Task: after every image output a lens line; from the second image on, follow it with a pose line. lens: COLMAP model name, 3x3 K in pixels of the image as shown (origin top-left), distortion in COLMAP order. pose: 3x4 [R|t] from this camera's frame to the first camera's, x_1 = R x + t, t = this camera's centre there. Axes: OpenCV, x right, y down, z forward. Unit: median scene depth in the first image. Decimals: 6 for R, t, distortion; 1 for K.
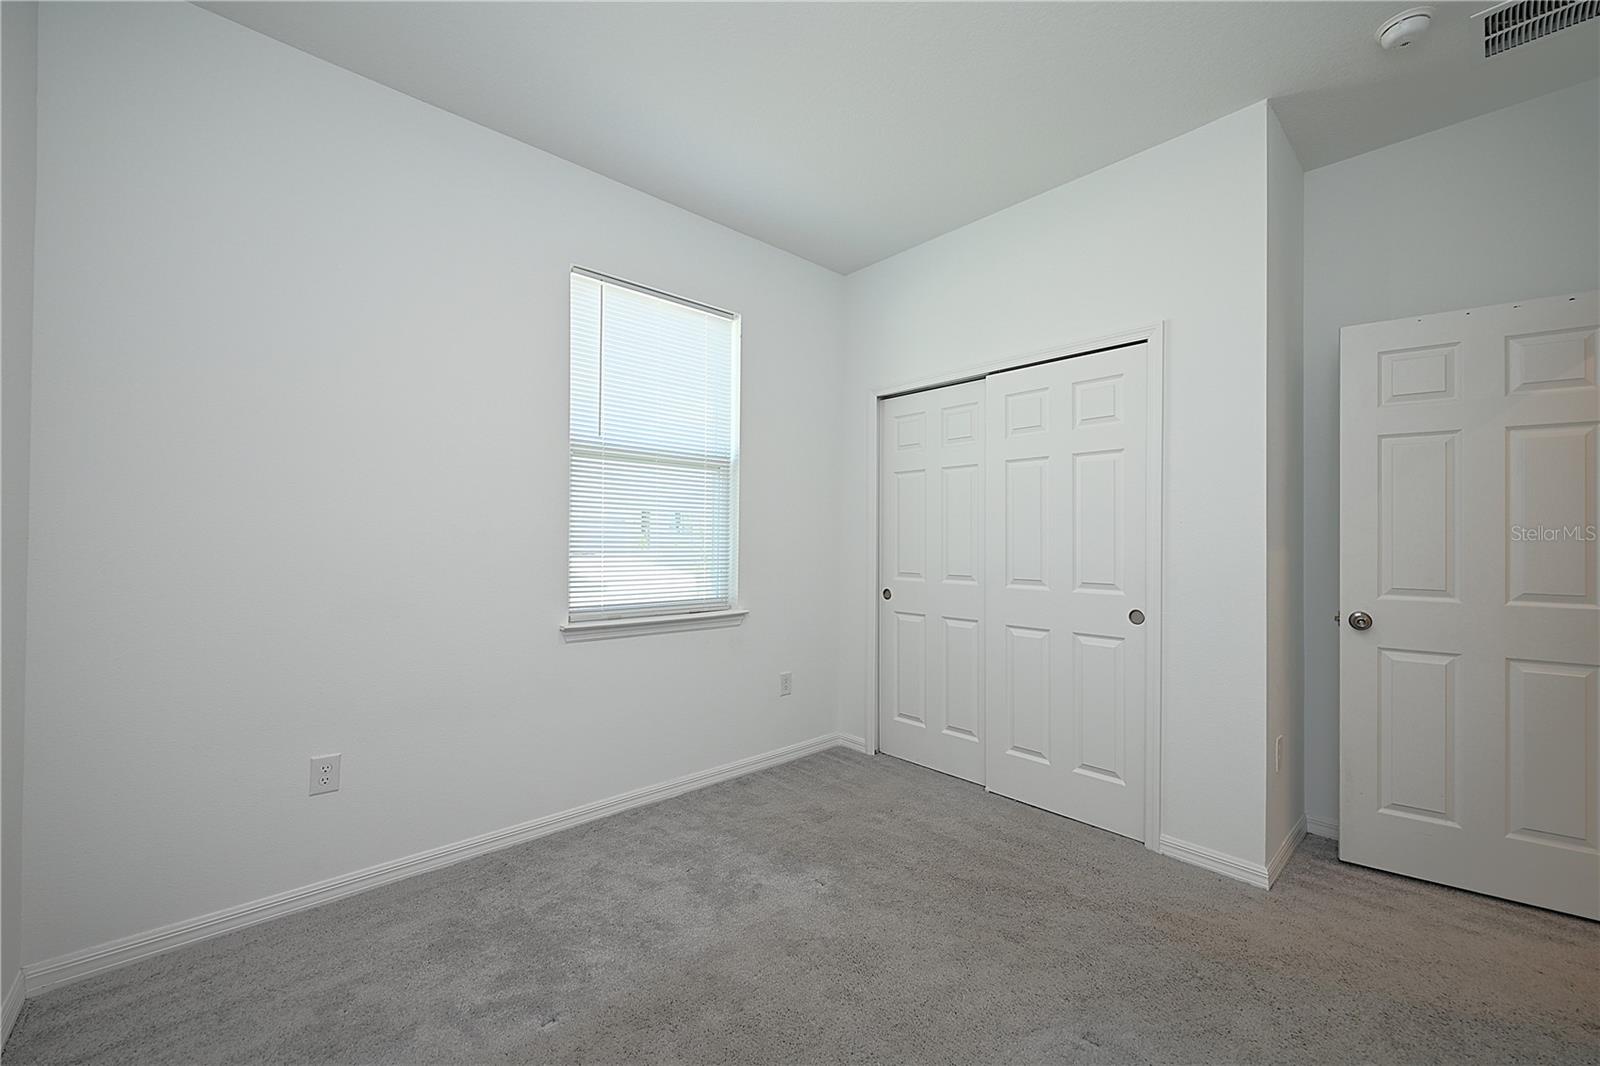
lens RADIAL K [[629.1, 0, 805.6], [0, 629.1, 536.6], [0, 0, 1]] dist [0.000097, -0.000029]
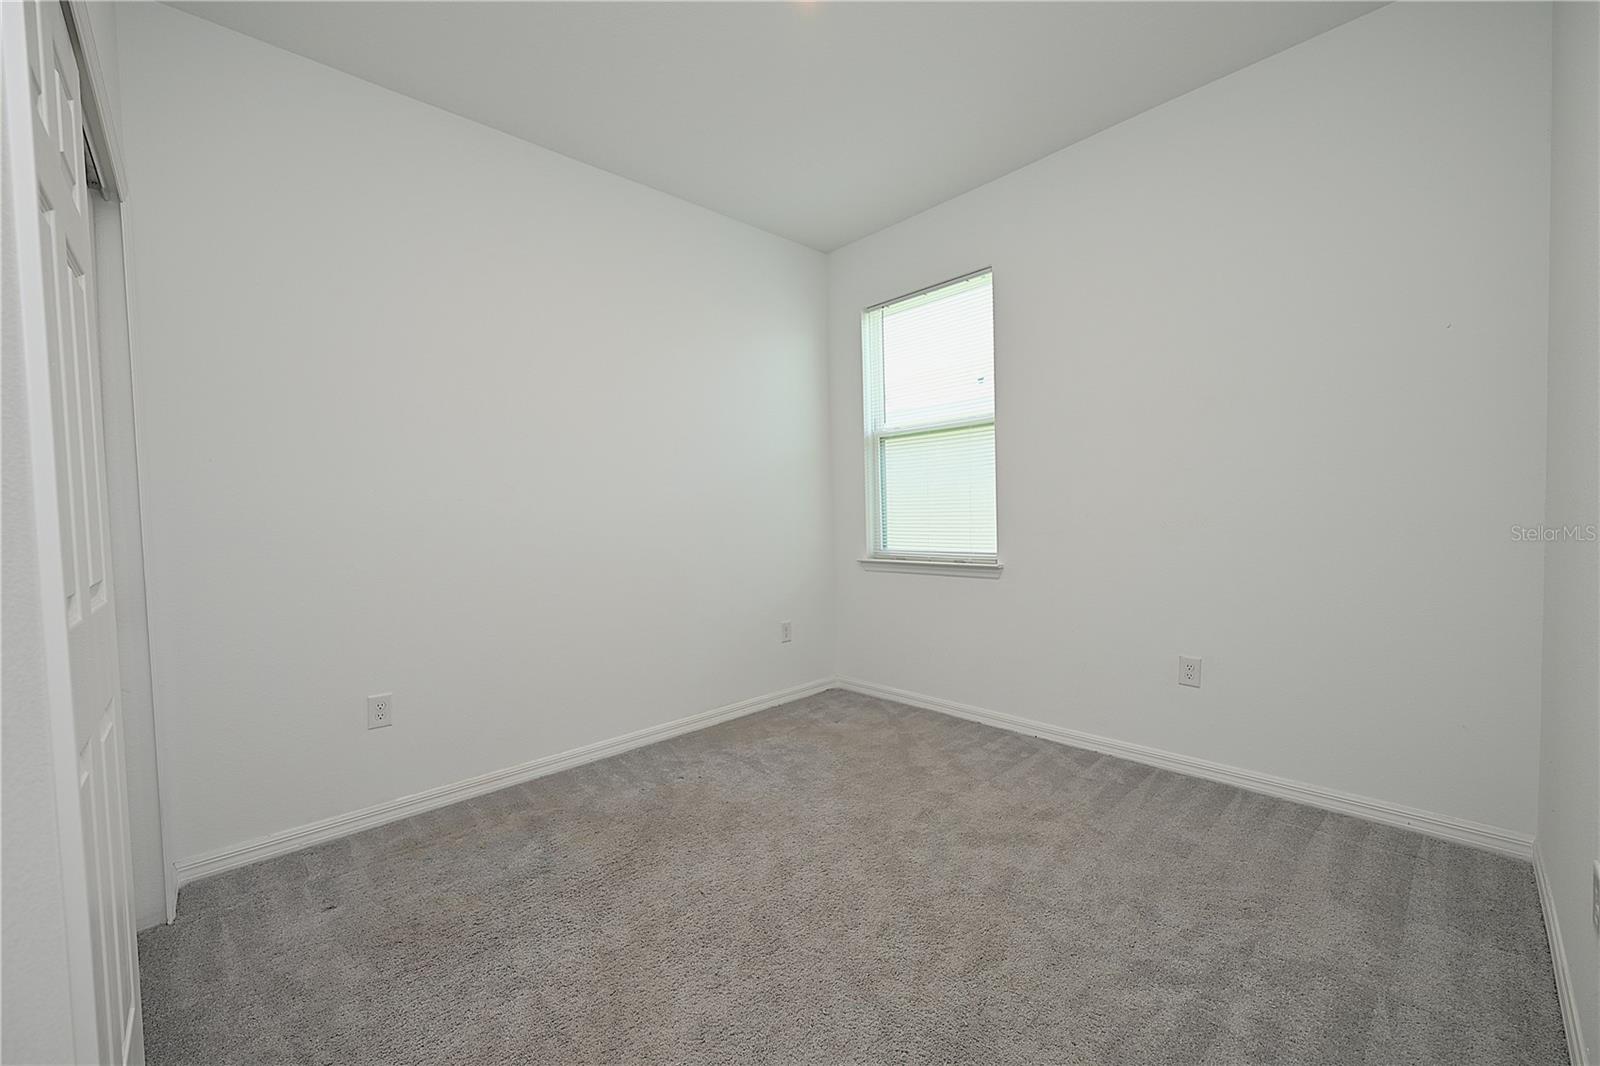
lens RADIAL K [[629.1, 0, 848.2], [0, 629.1, 541.0], [0, 0, 1]] dist [0.000097, -0.000029]
pose [[0.047847, 0.031657, -0.998353, 1.031880], [0.030954, 0.998971, 0.033160, 0.046600], [0.998375, -0.032489, 0.046817, 0.838026]]
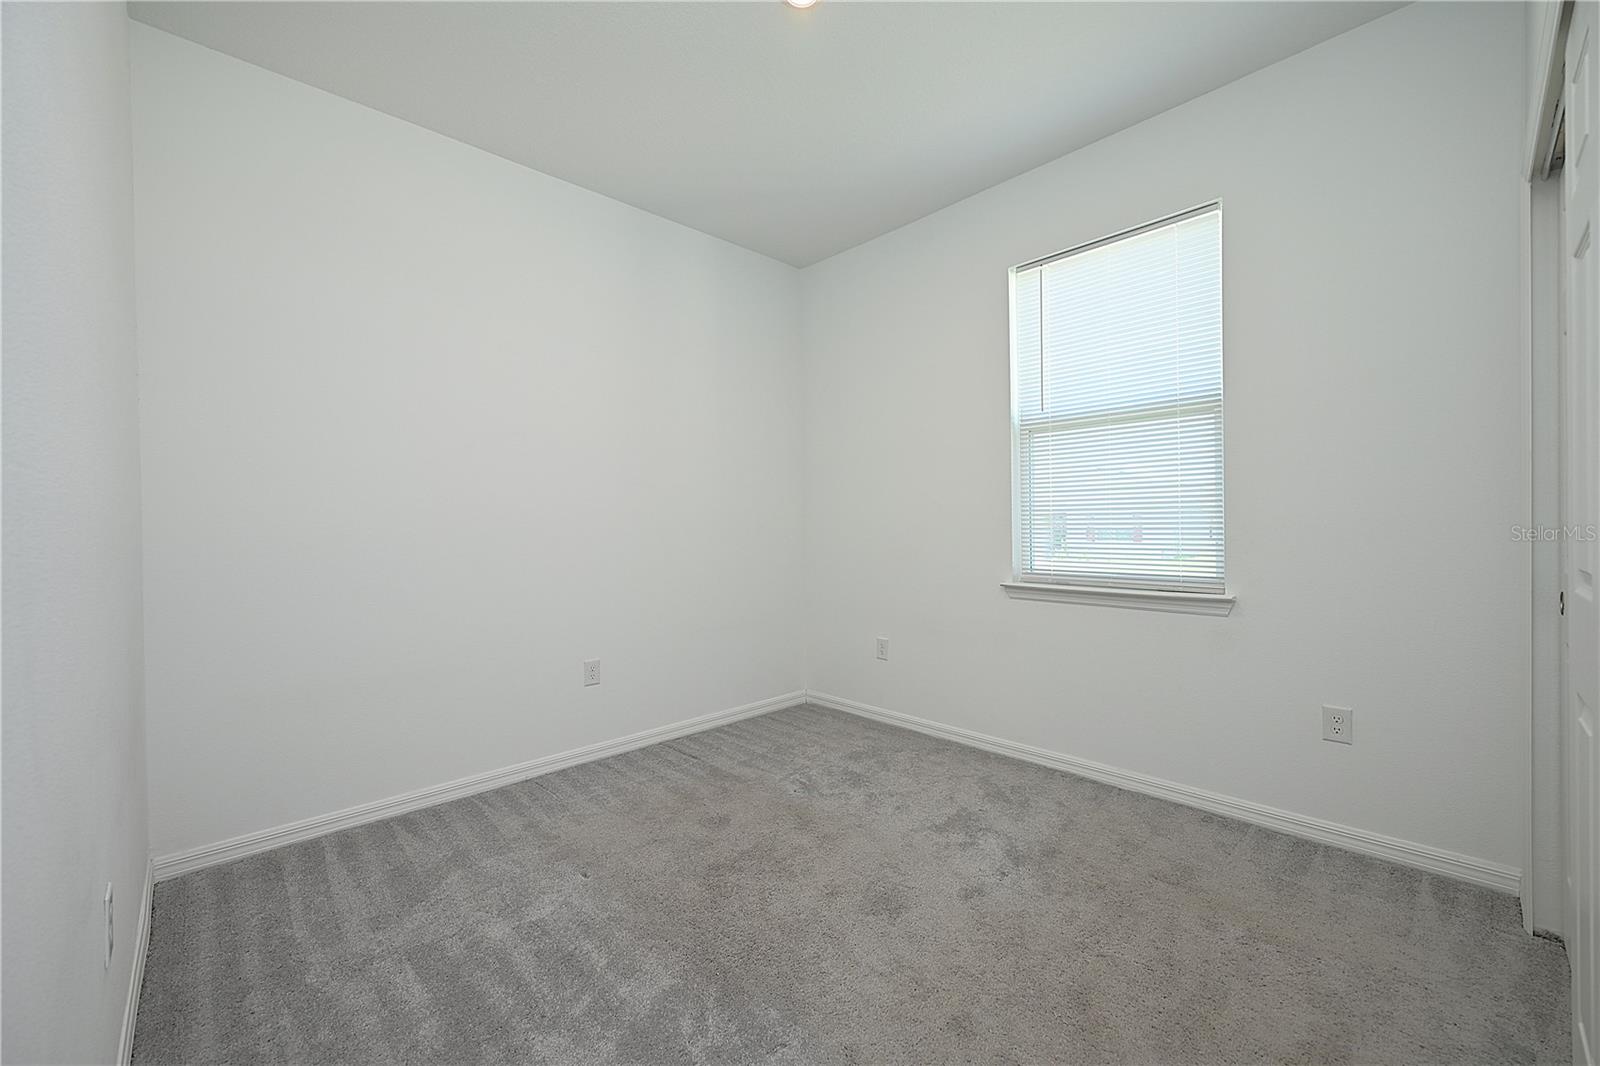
lens RADIAL K [[629.1, 0, 800.3], [0, 629.1, 538.9], [0, 0, 1]] dist [0.000097, -0.000029]
pose [[0.019935, 0.007770, -0.999771, 0.732252], [0.018179, 0.999802, 0.008133, 0.040701], [0.999636, -0.018337, 0.019790, 0.558484]]
